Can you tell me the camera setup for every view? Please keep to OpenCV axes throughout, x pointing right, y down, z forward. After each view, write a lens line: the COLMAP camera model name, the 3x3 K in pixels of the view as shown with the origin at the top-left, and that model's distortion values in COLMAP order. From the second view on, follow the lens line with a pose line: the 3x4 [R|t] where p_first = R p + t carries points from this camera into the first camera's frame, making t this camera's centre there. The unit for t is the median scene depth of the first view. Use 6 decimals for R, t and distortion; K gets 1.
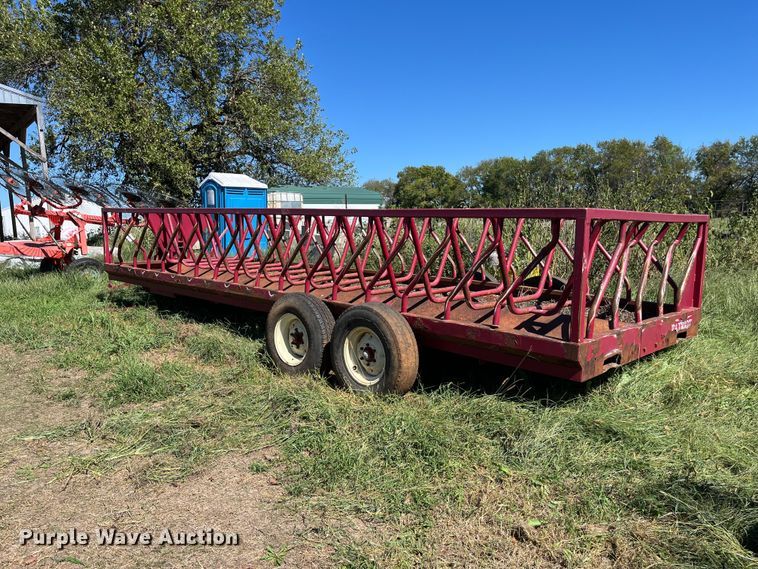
lens RADIAL K [[562.8, 0, 380.5], [0, 562.8, 282.1], [0, 0, 1]] dist [0.022689, -0.006532]
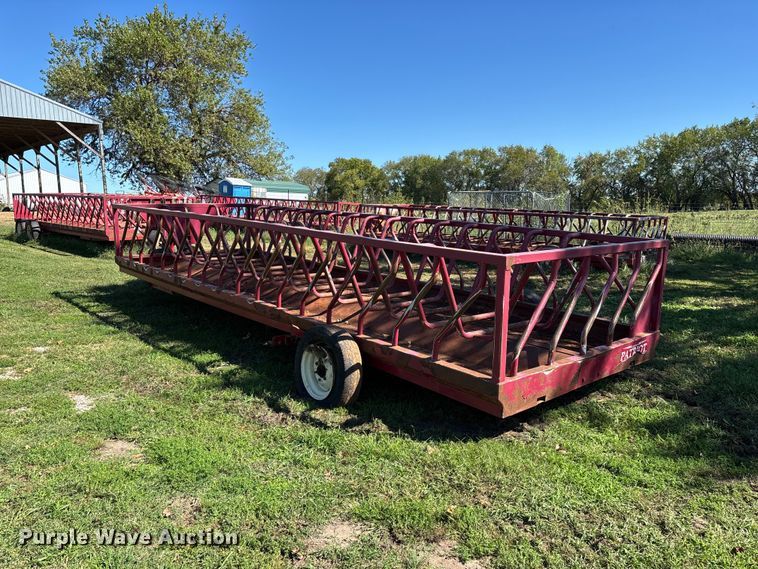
lens RADIAL K [[562.8, 0, 374.4], [0, 562.8, 281.5], [0, 0, 1]] dist [0.022689, -0.006532]
pose [[0.993458, 0.026620, 0.111050, 0.003694], [-0.028921, 0.999398, 0.019161, 0.016998], [-0.110473, -0.022248, 0.993630, -0.141719]]
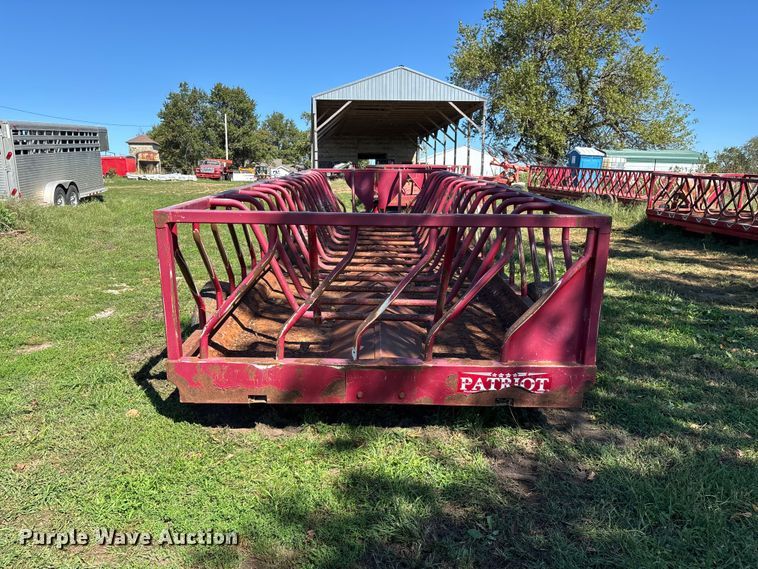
lens RADIAL K [[562.8, 0, 378.5], [0, 562.8, 286.7], [0, 0, 1]] dist [0.022689, -0.006532]
pose [[0.812629, 0.159311, -0.560584, 0.040055], [-0.109025, 0.986487, 0.122303, 0.015079], [0.572493, -0.038269, 0.819016, -0.126343]]
